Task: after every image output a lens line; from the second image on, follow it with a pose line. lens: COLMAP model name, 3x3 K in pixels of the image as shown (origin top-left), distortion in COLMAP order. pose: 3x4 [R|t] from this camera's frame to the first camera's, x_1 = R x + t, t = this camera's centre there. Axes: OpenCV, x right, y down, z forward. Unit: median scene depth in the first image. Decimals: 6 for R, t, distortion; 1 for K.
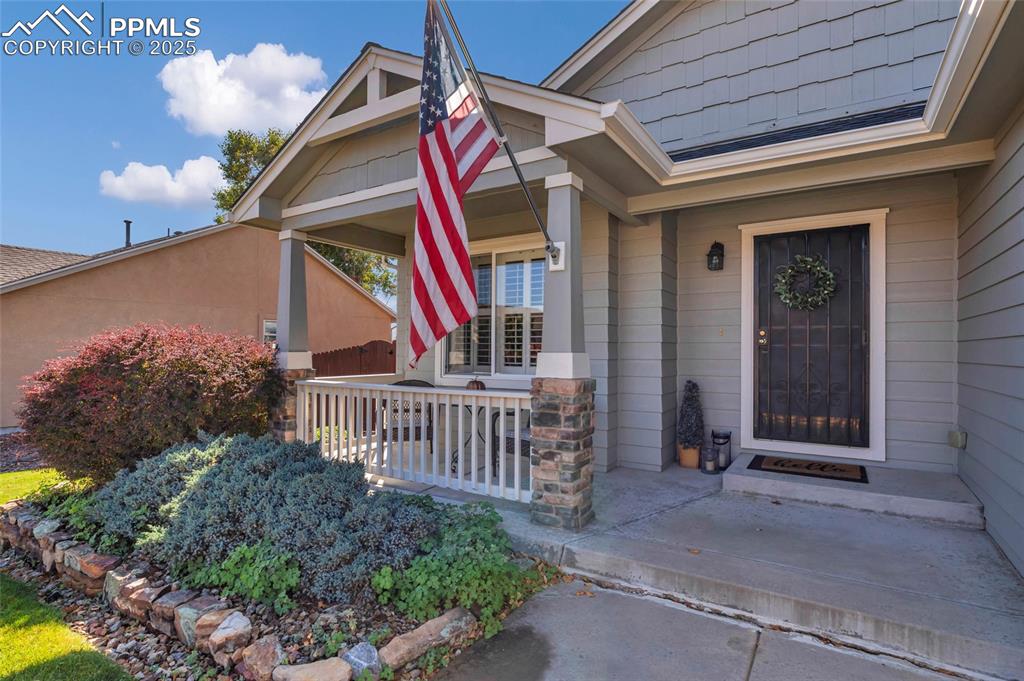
lens RADIAL K [[505.9, 0, 510.6], [0, 505.9, 345.3], [0, 0, 1]] dist [-0.000016, 0.000043]
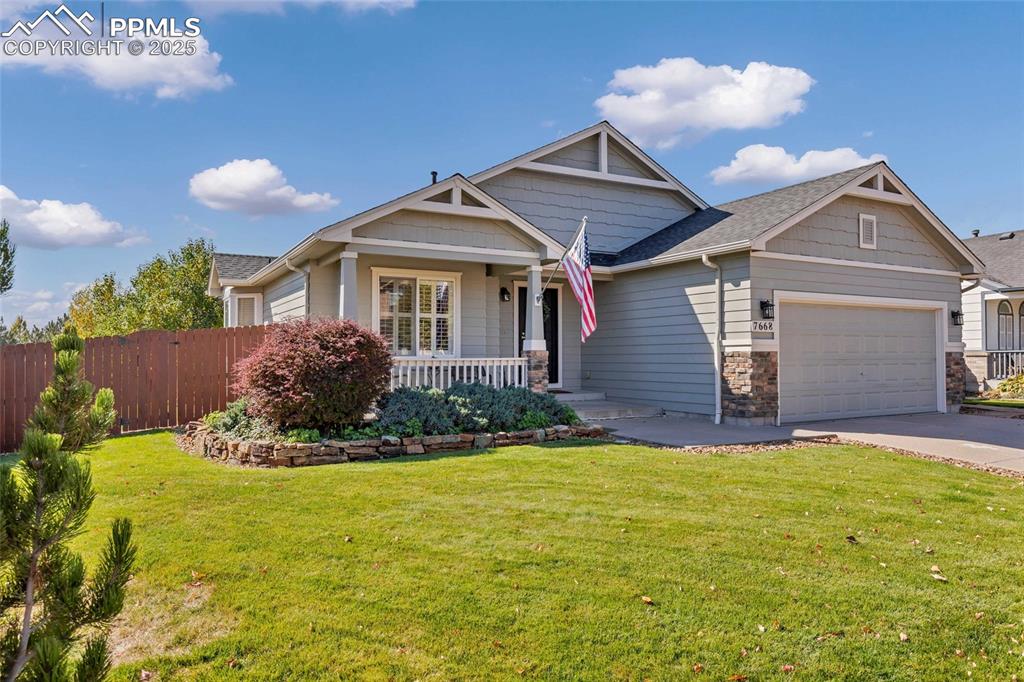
lens RADIAL K [[694.9, 0, 512.2], [0, 694.9, 343.9], [0, 0, 1]] dist [0.000042, 0.000004]
pose [[0.480747, 0.013983, 0.876748, -2.368509], [-0.005513, 0.999901, -0.012924, 0.063100], [-0.876842, 0.001380, 0.480777, -0.401855]]
